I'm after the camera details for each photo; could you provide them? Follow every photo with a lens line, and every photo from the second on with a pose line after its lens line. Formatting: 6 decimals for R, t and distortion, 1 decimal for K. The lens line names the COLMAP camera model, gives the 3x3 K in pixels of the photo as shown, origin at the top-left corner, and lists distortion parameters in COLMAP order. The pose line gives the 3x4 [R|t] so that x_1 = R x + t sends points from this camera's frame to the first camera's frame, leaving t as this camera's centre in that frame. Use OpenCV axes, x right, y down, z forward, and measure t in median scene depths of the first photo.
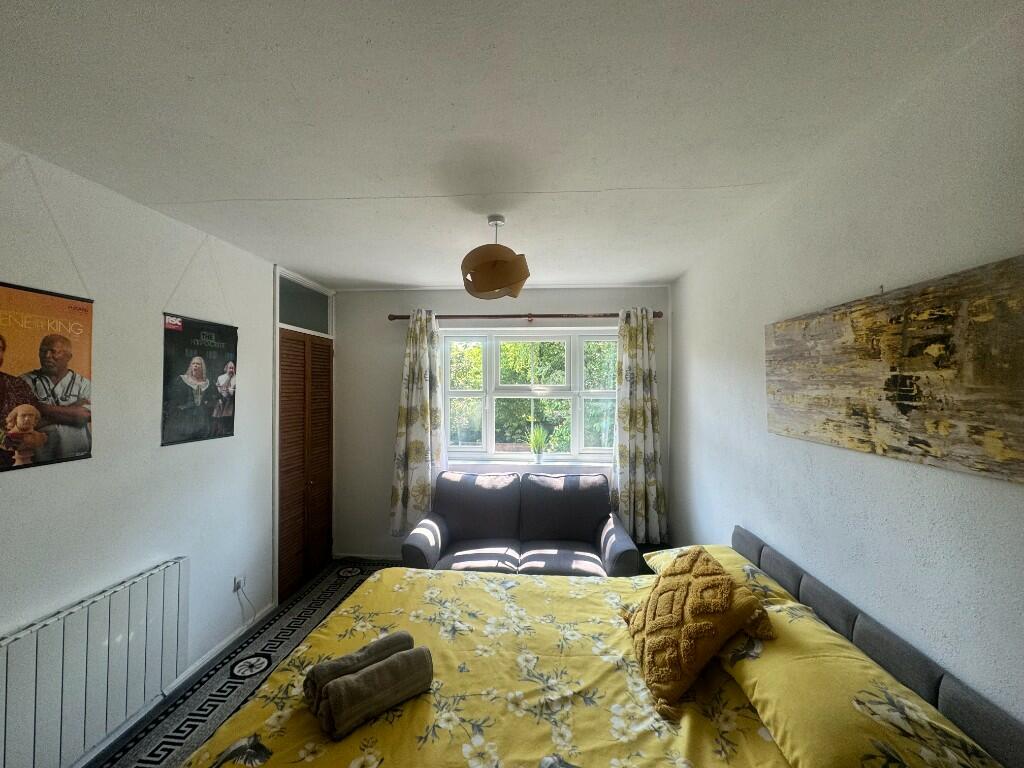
lens RADIAL K [[406.2, 0, 511.3], [0, 406.2, 384.5], [0, 0, 1]] dist [-0.001241, 0.000153]
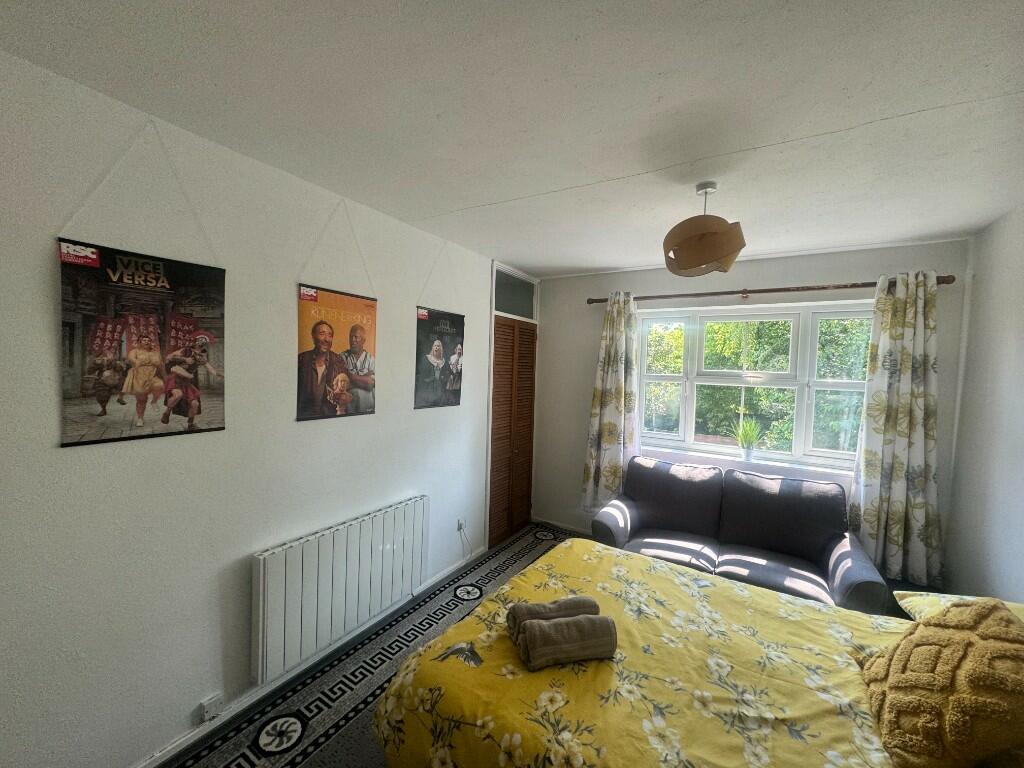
lens RADIAL K [[406.2, 0, 511.3], [0, 406.2, 384.5], [0, 0, 1]] dist [-0.001241, 0.000153]
pose [[0.890191, 0.044475, -0.453411, 0.006179], [-0.025834, 0.998550, 0.047229, 0.003407], [0.454854, -0.030329, 0.890049, -0.020965]]
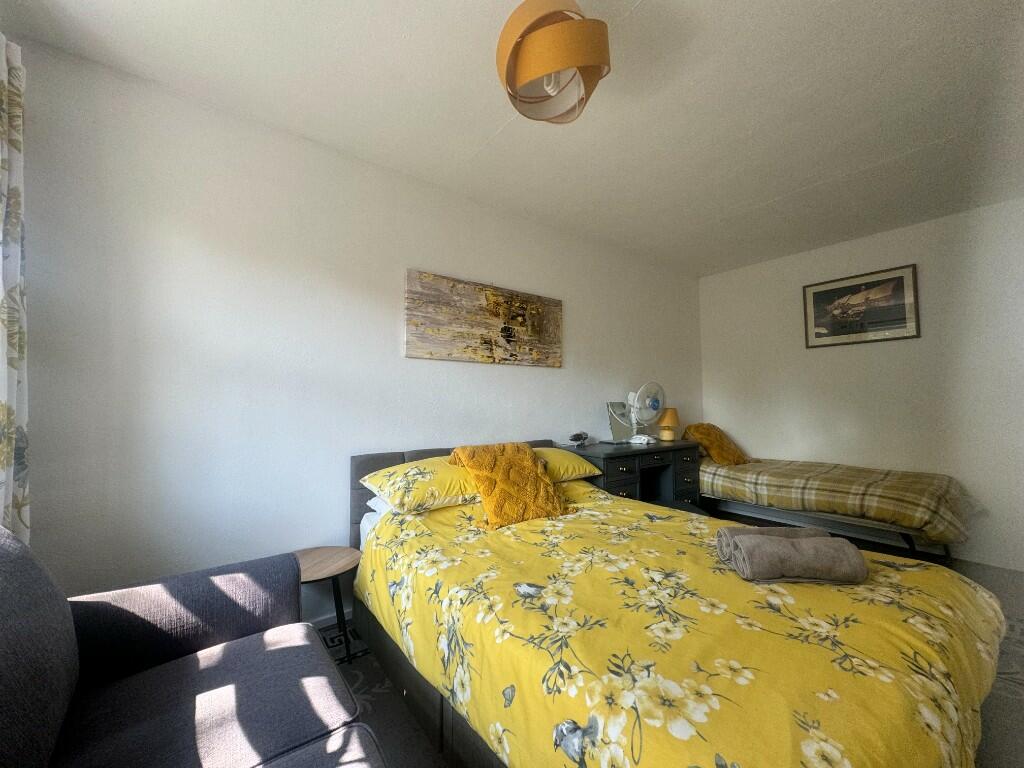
lens RADIAL K [[411.5, 0, 511.7], [0, 411.5, 384.8], [0, 0, 1]] dist [0.001803, 0.000641]
pose [[-0.672576, 0.037207, 0.739092, -0.458911], [0.002225, 0.998832, -0.048258, 0.250549], [-0.740024, -0.030813, -0.671874, 1.521455]]
